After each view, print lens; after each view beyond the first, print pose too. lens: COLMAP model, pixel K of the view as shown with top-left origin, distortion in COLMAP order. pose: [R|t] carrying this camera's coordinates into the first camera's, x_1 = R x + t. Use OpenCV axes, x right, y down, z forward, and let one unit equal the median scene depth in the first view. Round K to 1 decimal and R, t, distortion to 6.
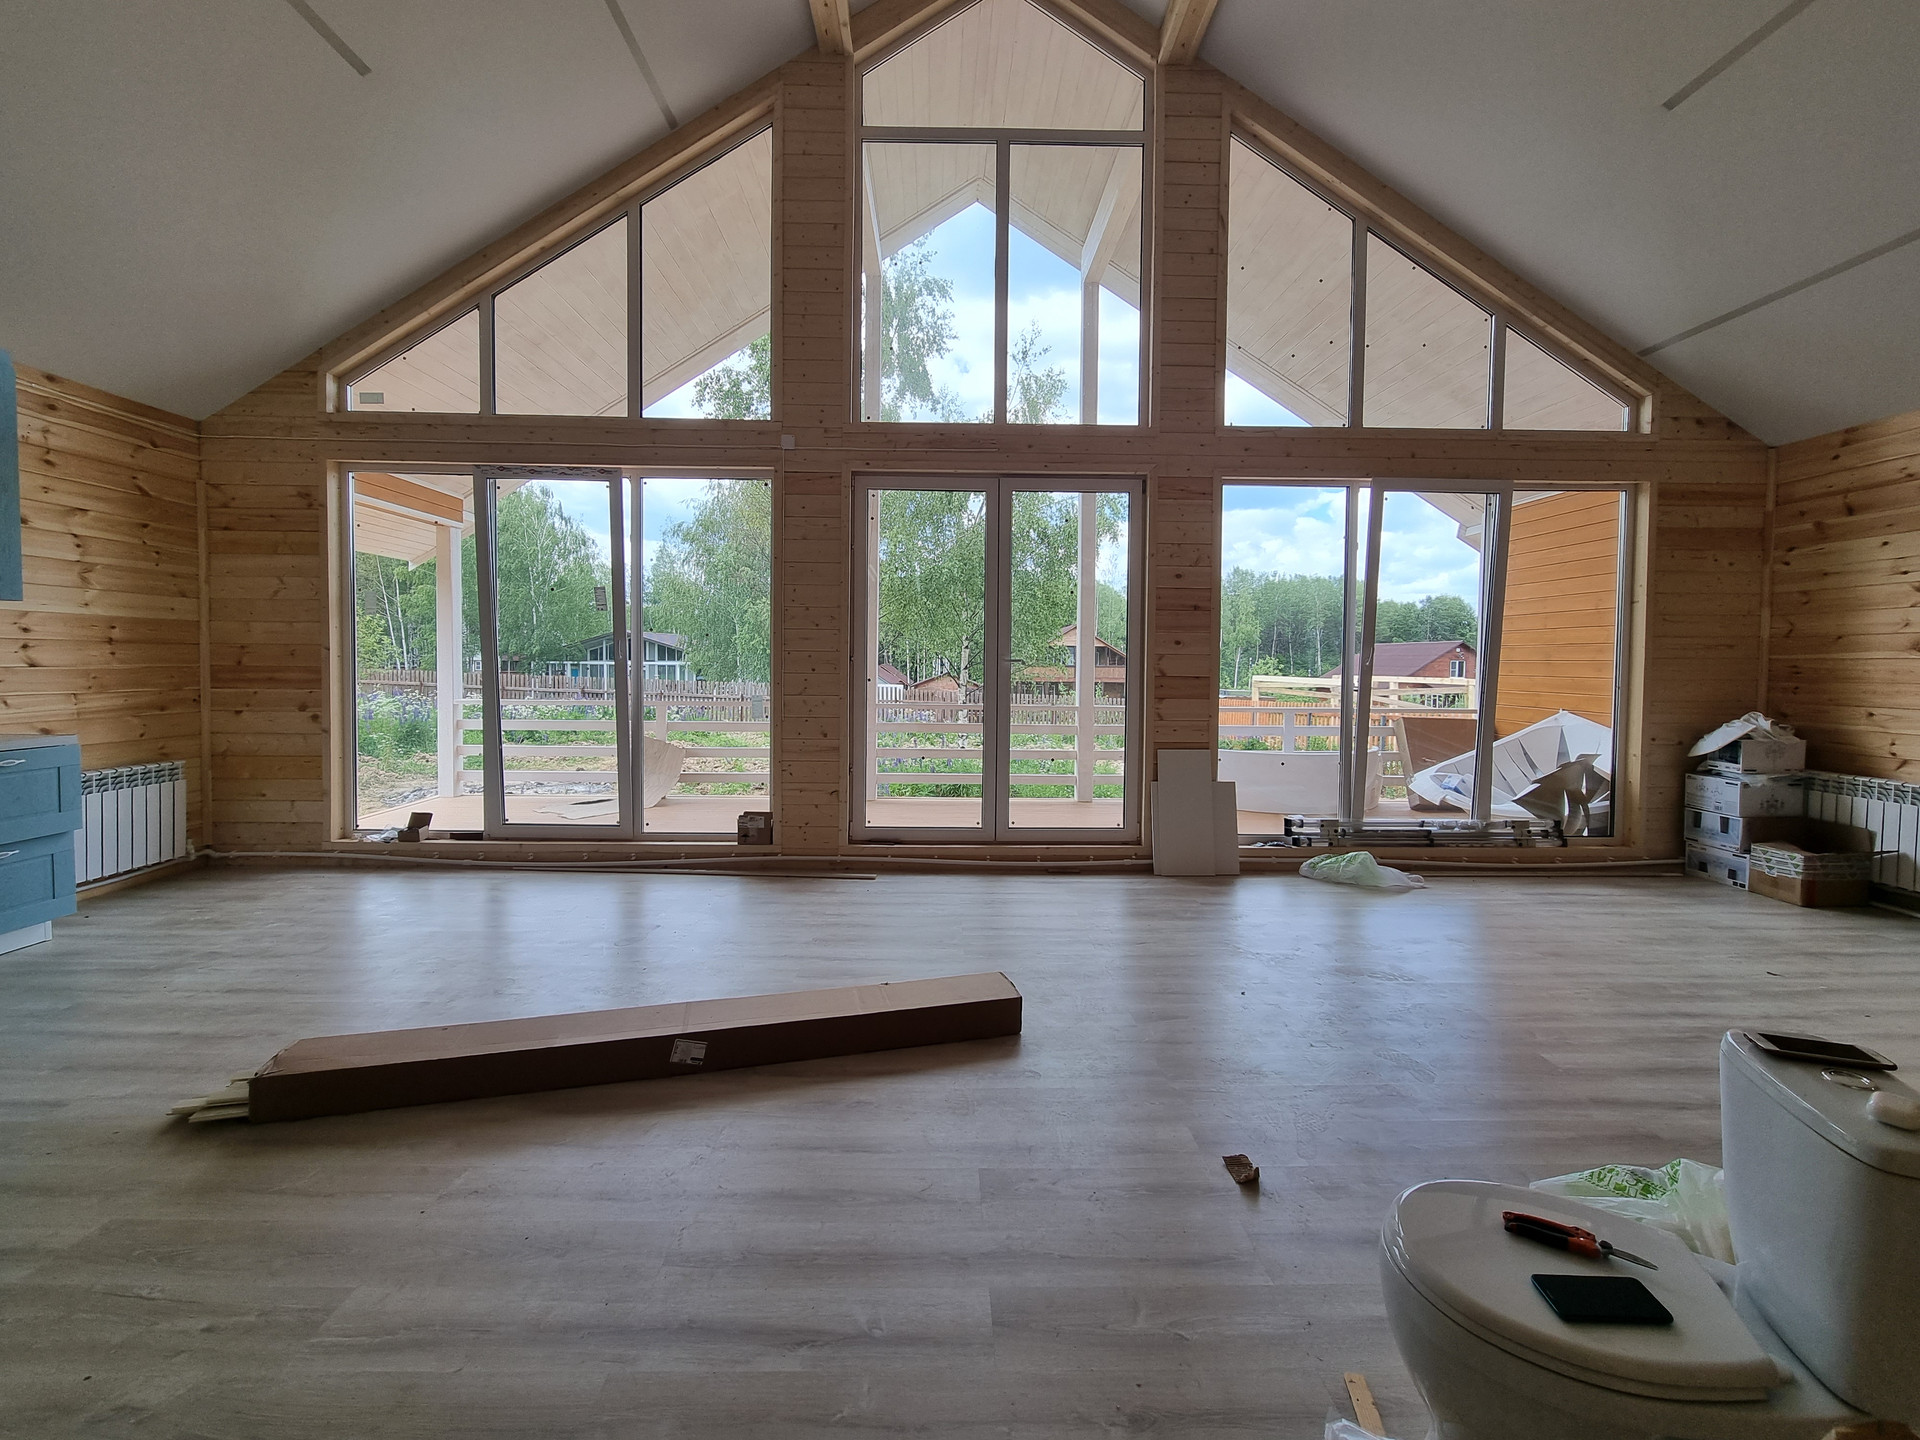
lens RADIAL K [[785.6, 0, 926.6], [0, 785.6, 684.8], [0, 0, 1]] dist [0.001425, 0.000113]
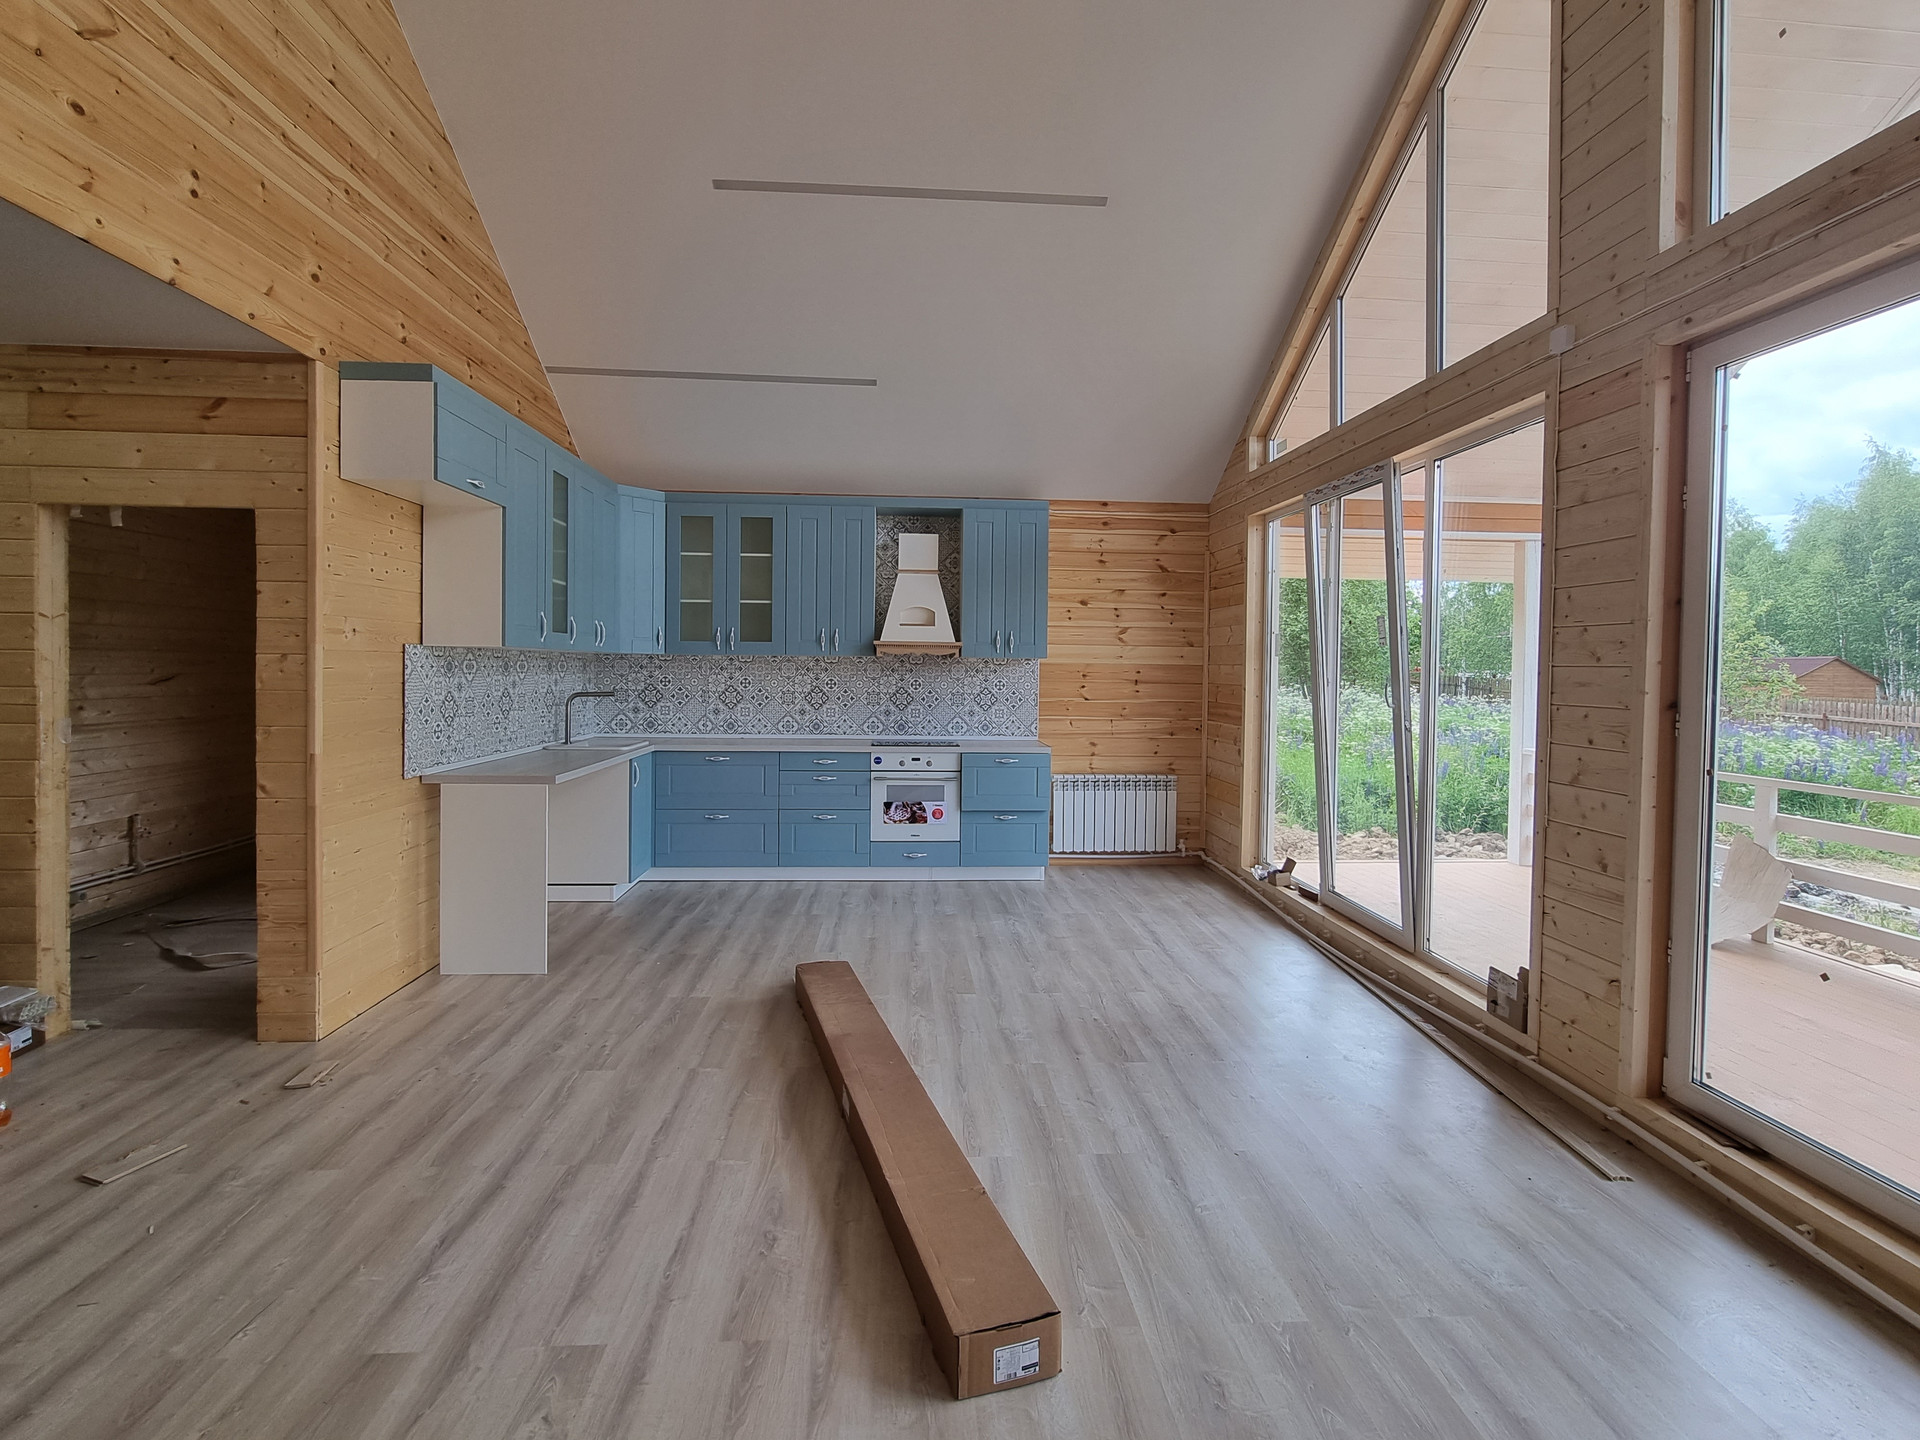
lens RADIAL K [[872.7, 0, 960.0], [0, 872.7, 683.7], [0, 0, 1]] dist [0.002043, 0.000101]
pose [[0.083443, 0.009011, -0.996472, 0.436864], [-0.041354, 0.999129, 0.005572, -0.046748], [0.995654, 0.040743, 0.083743, 0.541248]]
